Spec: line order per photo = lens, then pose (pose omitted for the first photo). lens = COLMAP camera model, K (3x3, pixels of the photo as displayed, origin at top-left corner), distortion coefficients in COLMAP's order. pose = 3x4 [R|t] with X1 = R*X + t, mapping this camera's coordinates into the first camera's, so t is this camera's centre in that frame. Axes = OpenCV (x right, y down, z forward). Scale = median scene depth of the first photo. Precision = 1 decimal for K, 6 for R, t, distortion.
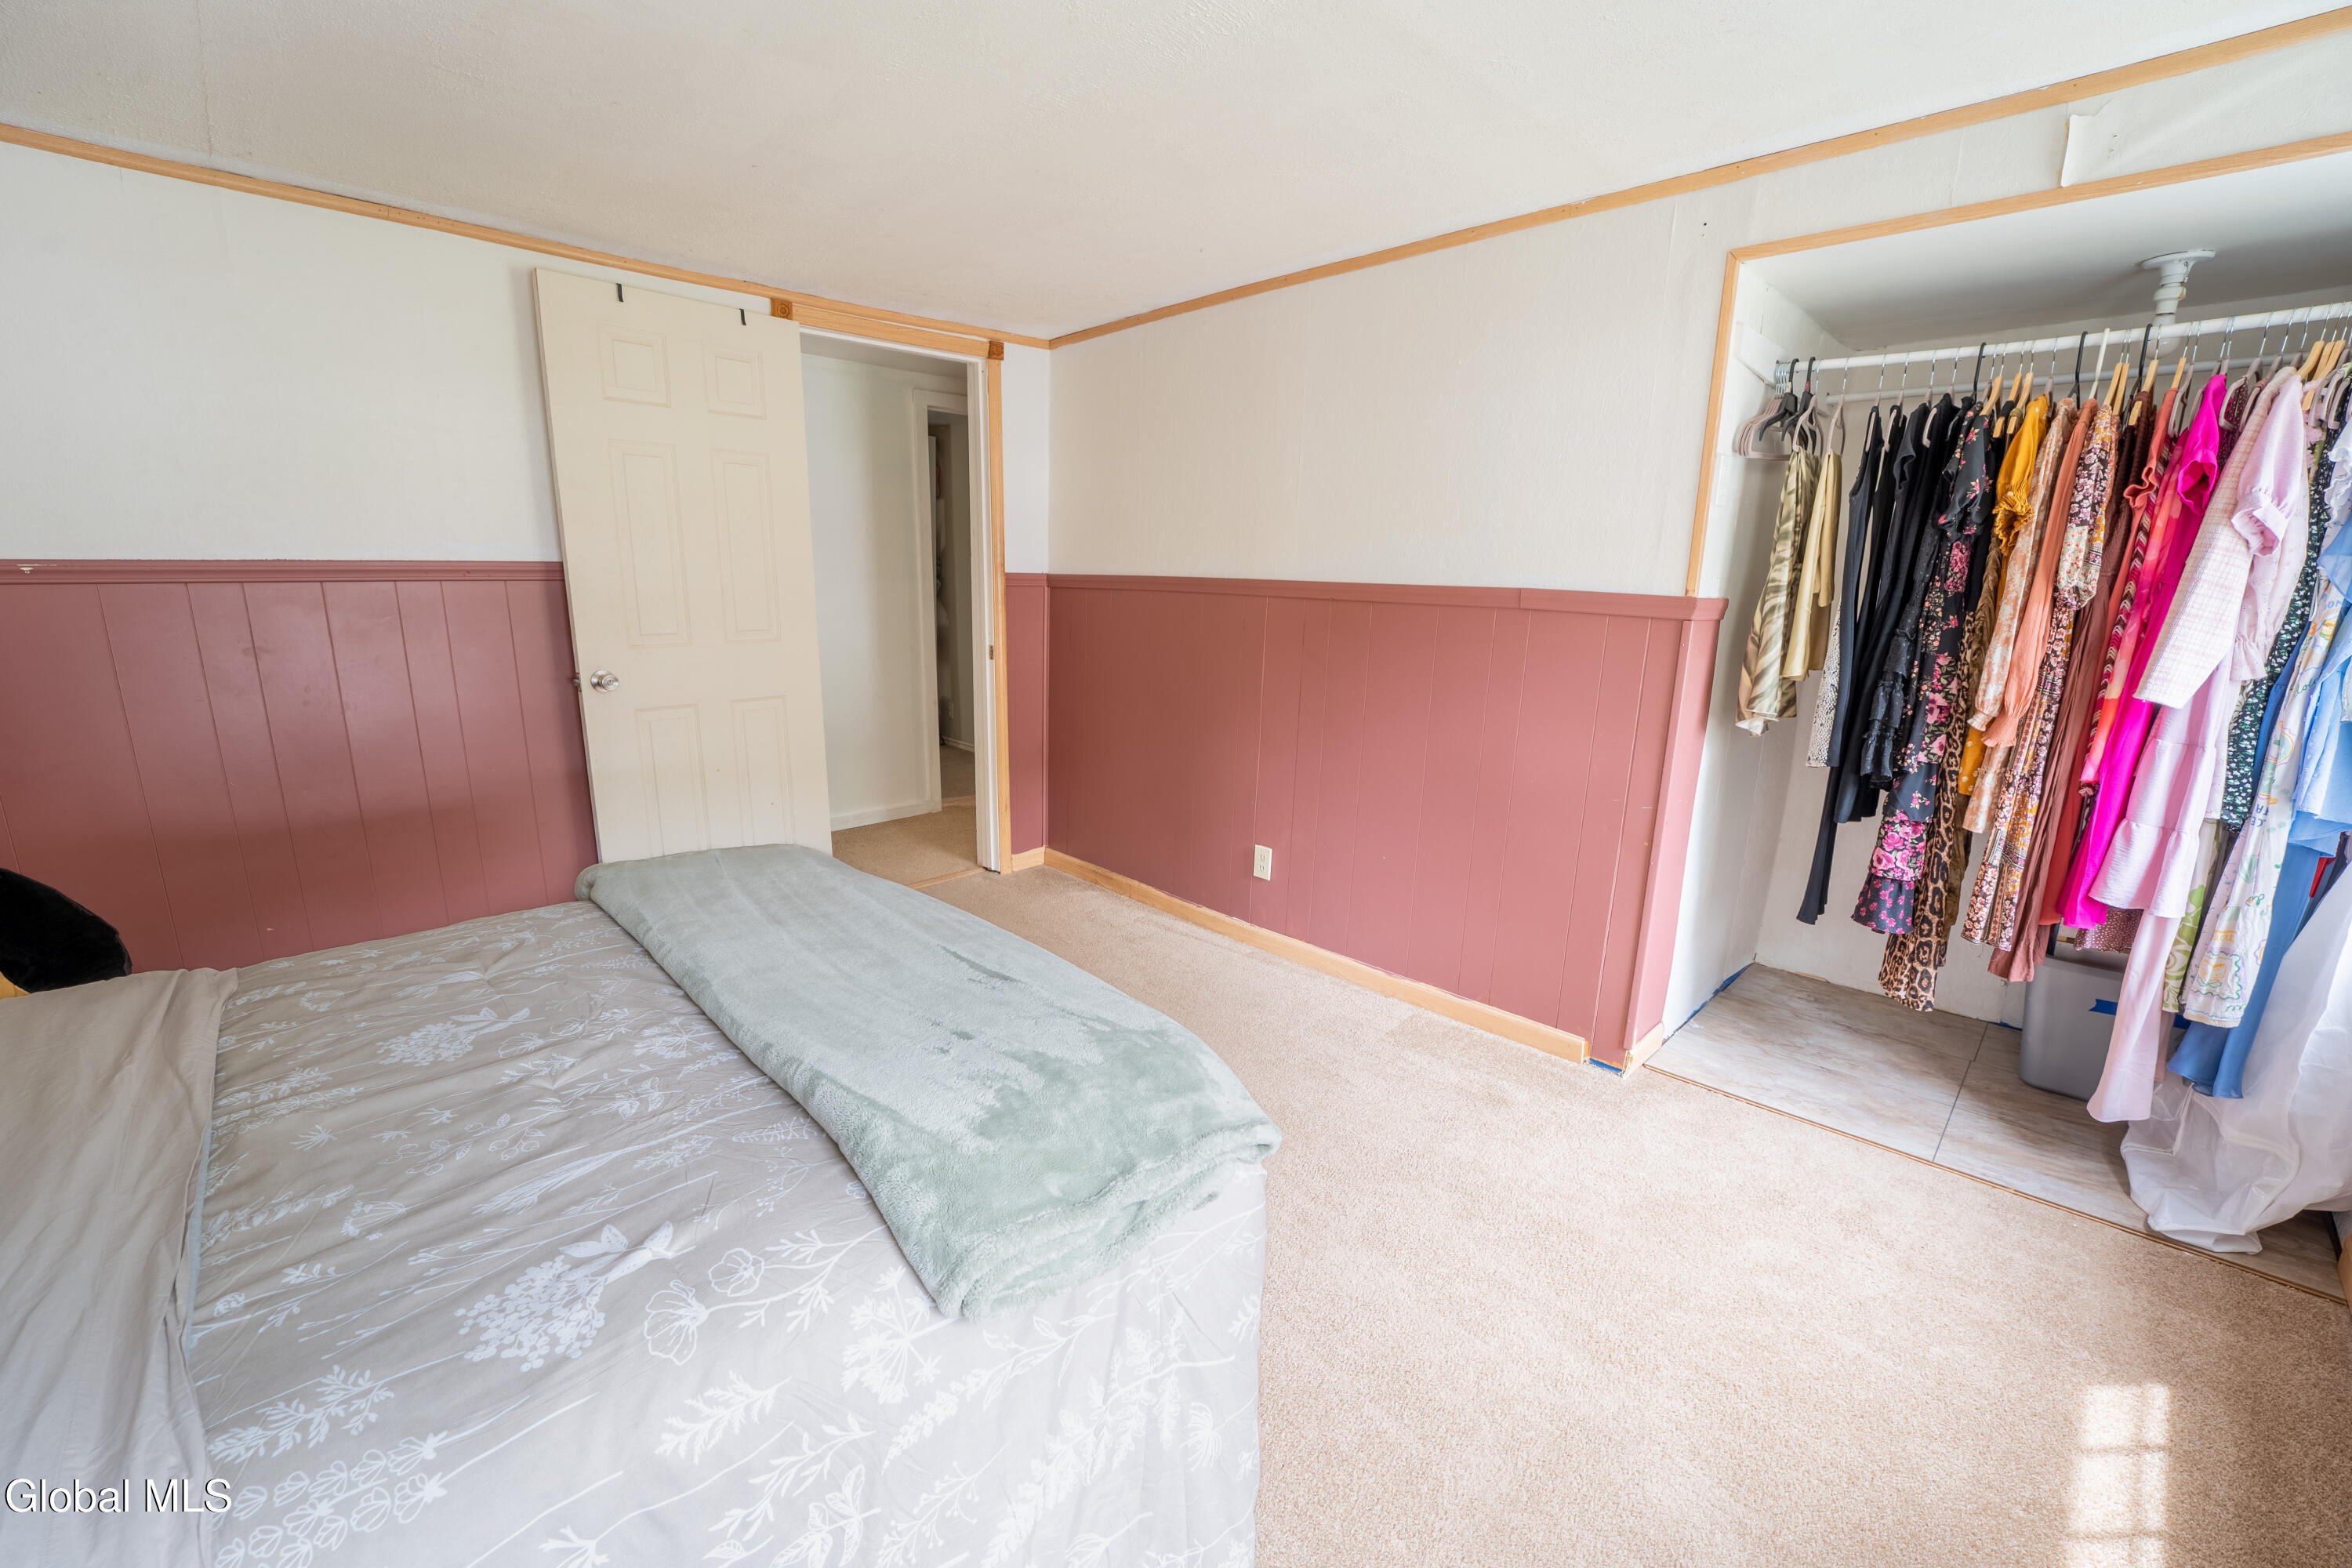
lens RADIAL K [[967.3, 0, 1176.0], [0, 967.3, 784.0], [0, 0, 1]] dist [-0.025989, 0.000101]
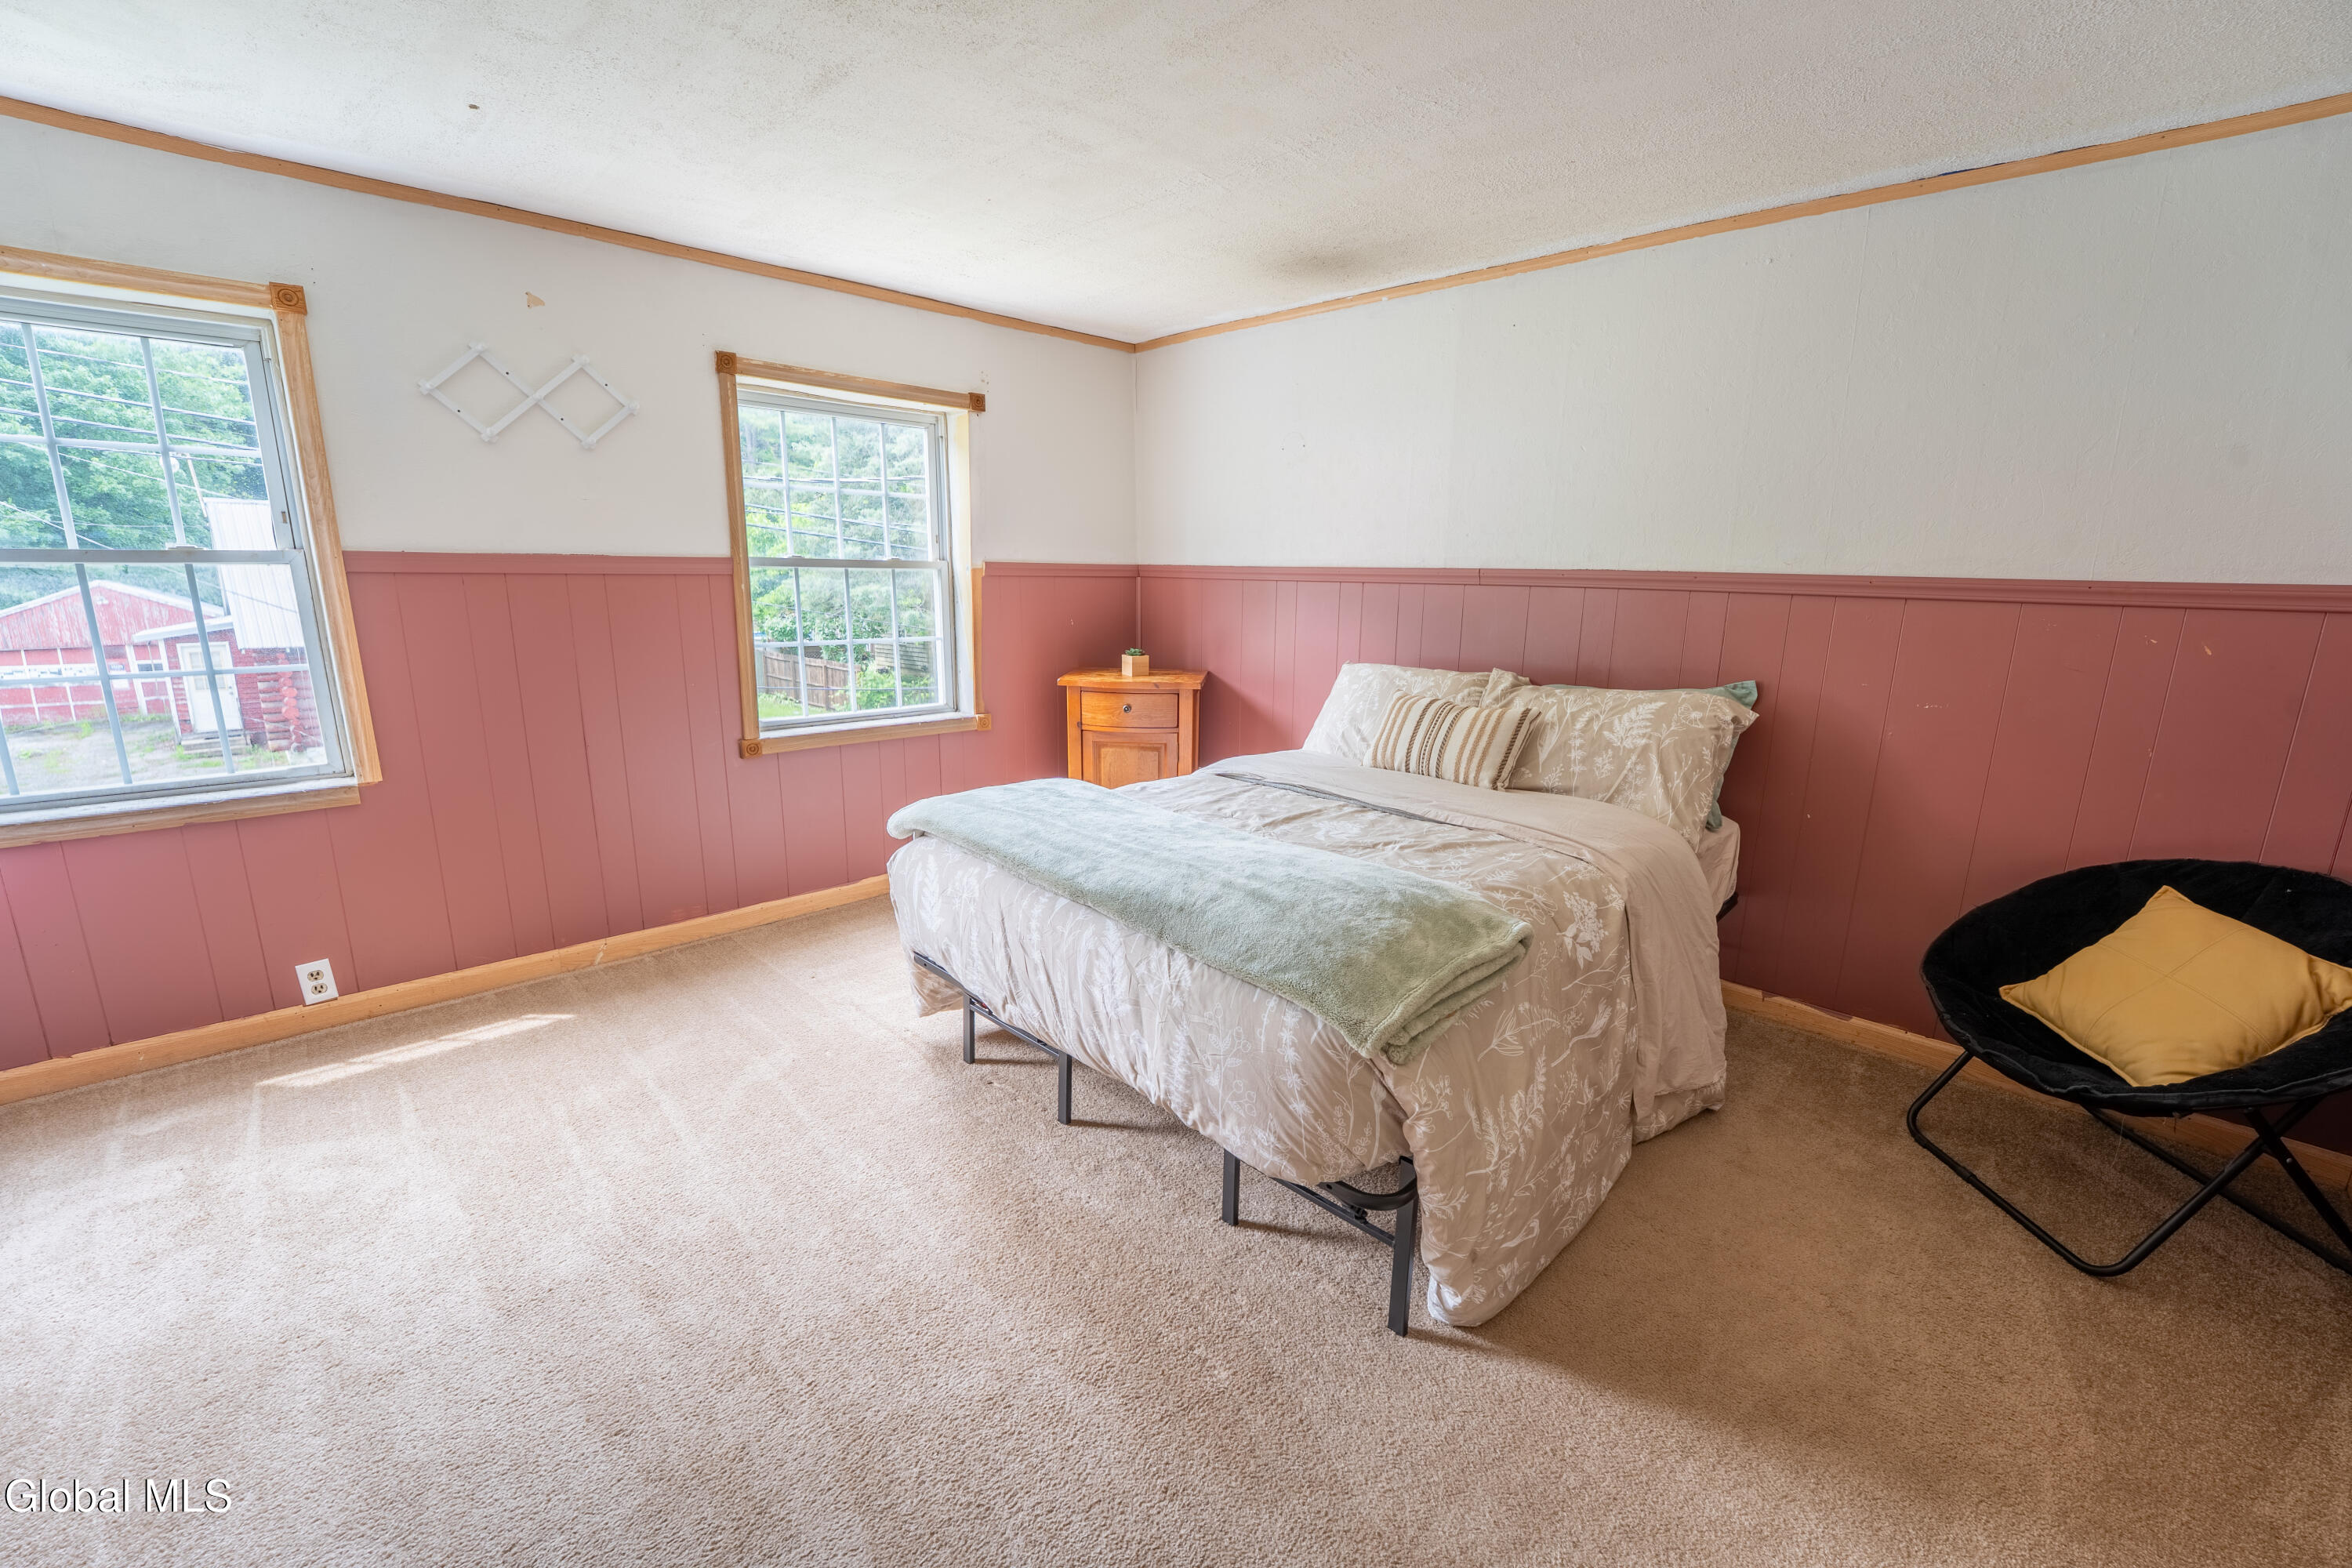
lens RADIAL K [[967.3, 0, 1176.0], [0, 967.3, 784.0], [0, 0, 1]] dist [-0.025989, 0.000101]
pose [[-0.999534, -0.028129, -0.011846, -0.403078], [-0.030468, 0.896396, 0.442207, -0.533084], [-0.001820, 0.442362, -0.896835, 2.326234]]
